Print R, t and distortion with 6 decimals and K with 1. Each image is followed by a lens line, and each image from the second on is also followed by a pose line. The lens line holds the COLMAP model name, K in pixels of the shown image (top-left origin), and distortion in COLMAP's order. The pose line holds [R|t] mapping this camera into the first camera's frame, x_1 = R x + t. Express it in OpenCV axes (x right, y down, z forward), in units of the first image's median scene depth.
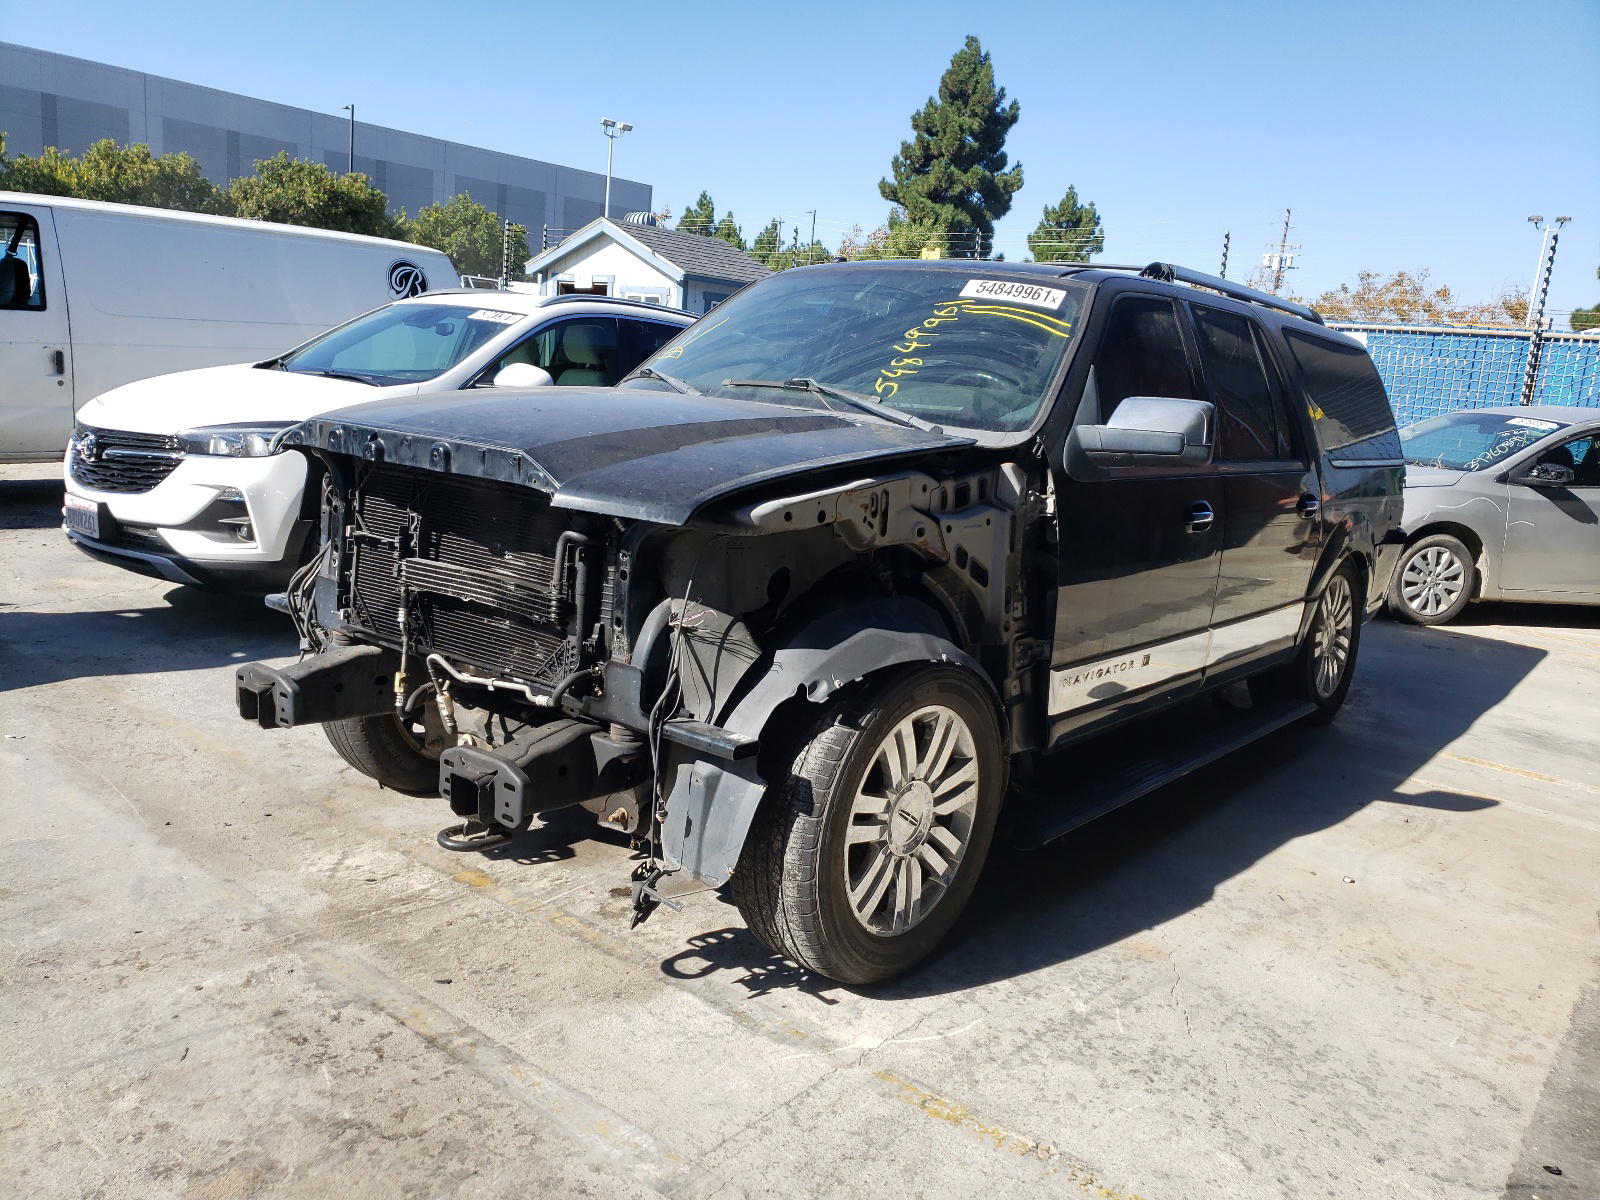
lens RADIAL K [[1227.1, 0, 800.6], [0, 1227.1, 599.4], [0, 0, 1]] dist [0.061007, -0.040243]
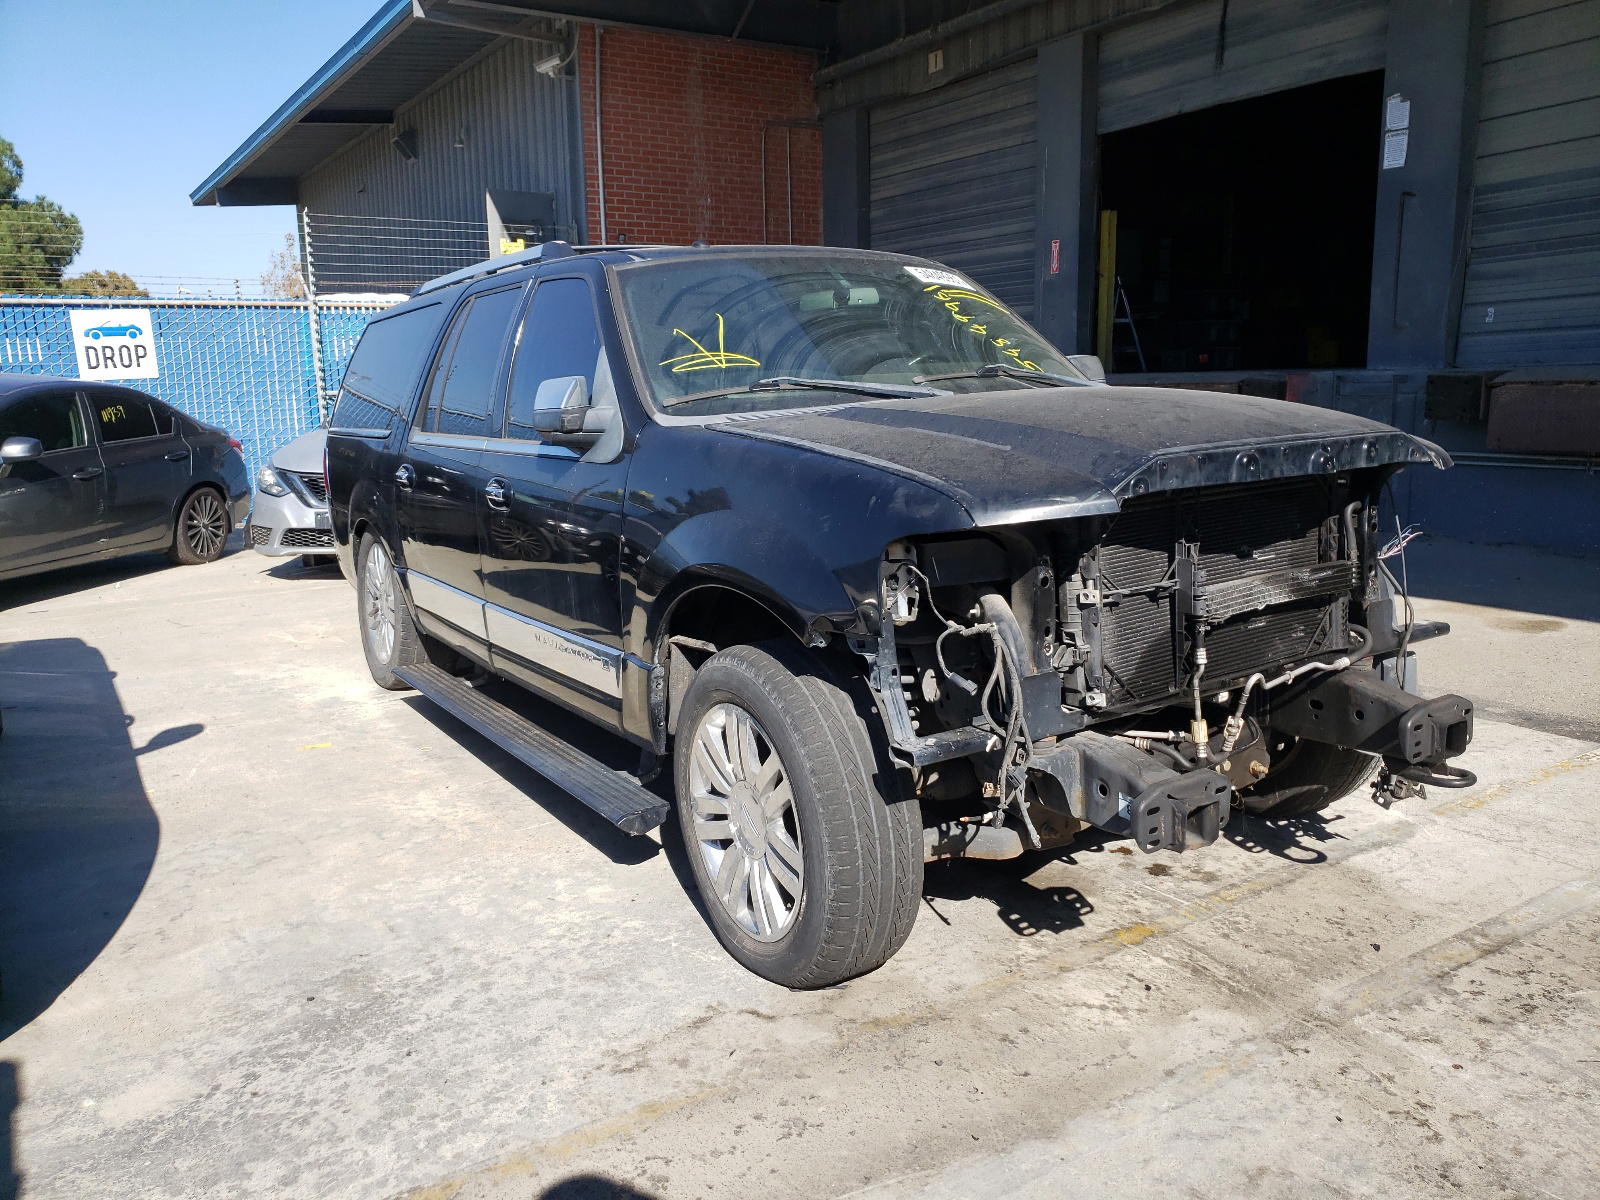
lens RADIAL K [[1227.1, 0, 822.9], [0, 1227.1, 576.2], [0, 0, 1]] dist [0.061007, -0.040243]
pose [[0.304081, -0.234694, 0.923284, -1.276573], [0.232116, 0.958223, 0.167128, -0.267002], [-0.923936, 0.163488, 0.345853, 0.976601]]
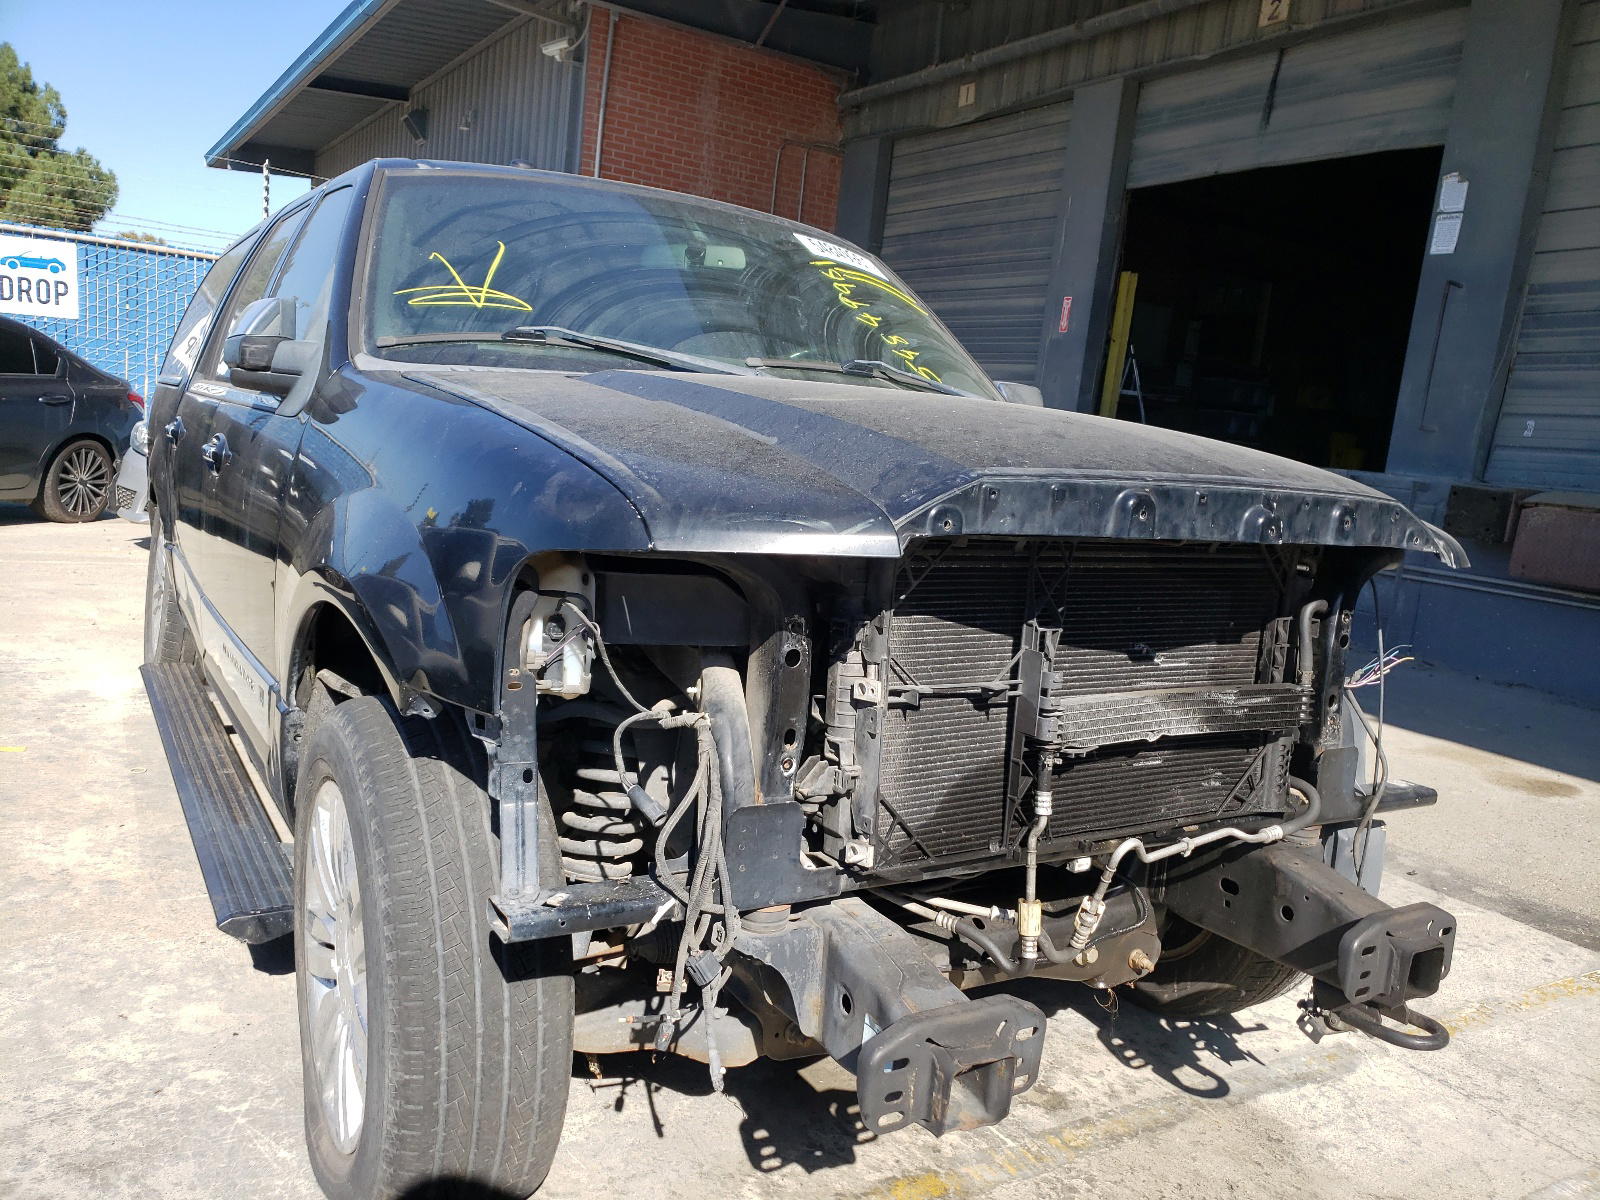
lens RADIAL K [[1227.1, 0, 807.9], [0, 1227.1, 610.4], [0, 0, 1]] dist [0.061007, -0.040243]
pose [[0.343013, -0.181238, 0.921681, -0.922392], [0.110623, 0.982176, 0.151965, -0.184217], [-0.932794, 0.049833, 0.356948, 0.933900]]
